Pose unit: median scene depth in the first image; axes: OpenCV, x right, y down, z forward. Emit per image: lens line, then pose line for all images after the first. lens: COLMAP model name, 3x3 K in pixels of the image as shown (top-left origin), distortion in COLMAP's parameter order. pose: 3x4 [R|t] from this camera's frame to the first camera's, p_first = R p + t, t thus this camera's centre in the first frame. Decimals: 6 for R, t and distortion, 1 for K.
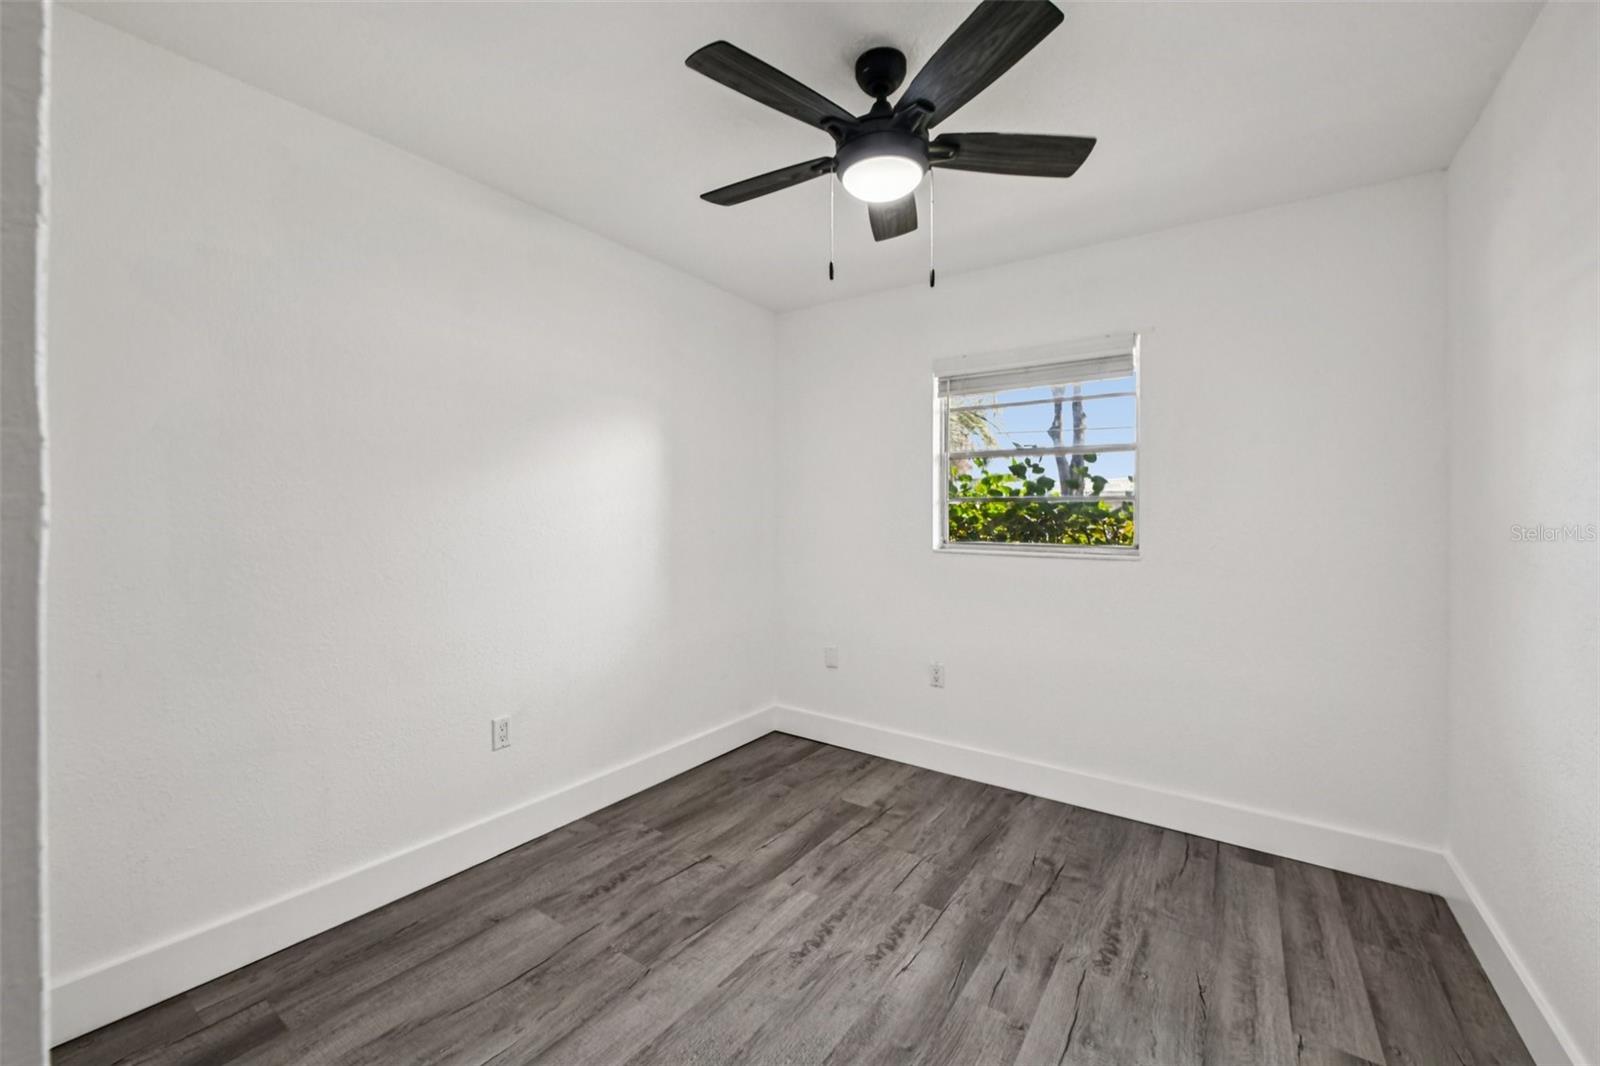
lens RADIAL K [[646.0, 0, 800.1], [0, 646.0, 526.1], [0, 0, 1]] dist [-0.008437, -0.004272]
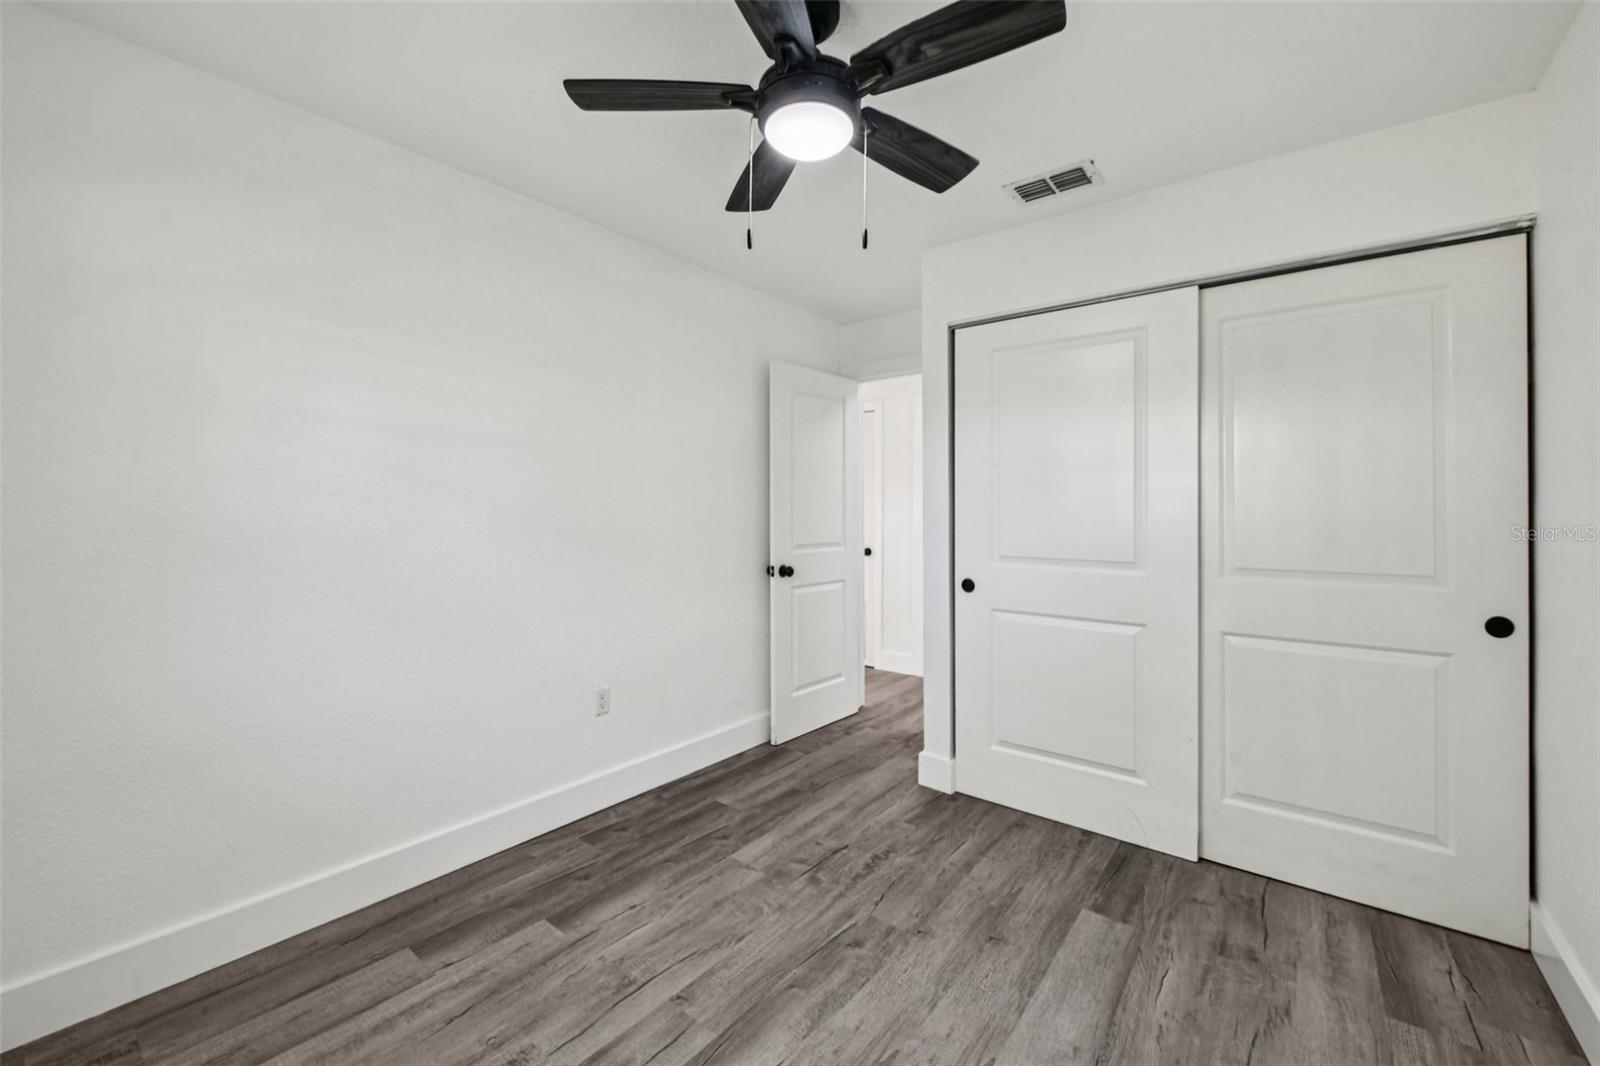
lens RADIAL K [[646.0, 0, 803.4], [0, 646.0, 523.1], [0, 0, 1]] dist [-0.008437, -0.004272]
pose [[-0.998502, -0.022177, 0.050017, 0.106125], [-0.021518, 0.999675, 0.013671, -0.002503], [-0.050304, 0.012574, -0.998655, 1.975312]]
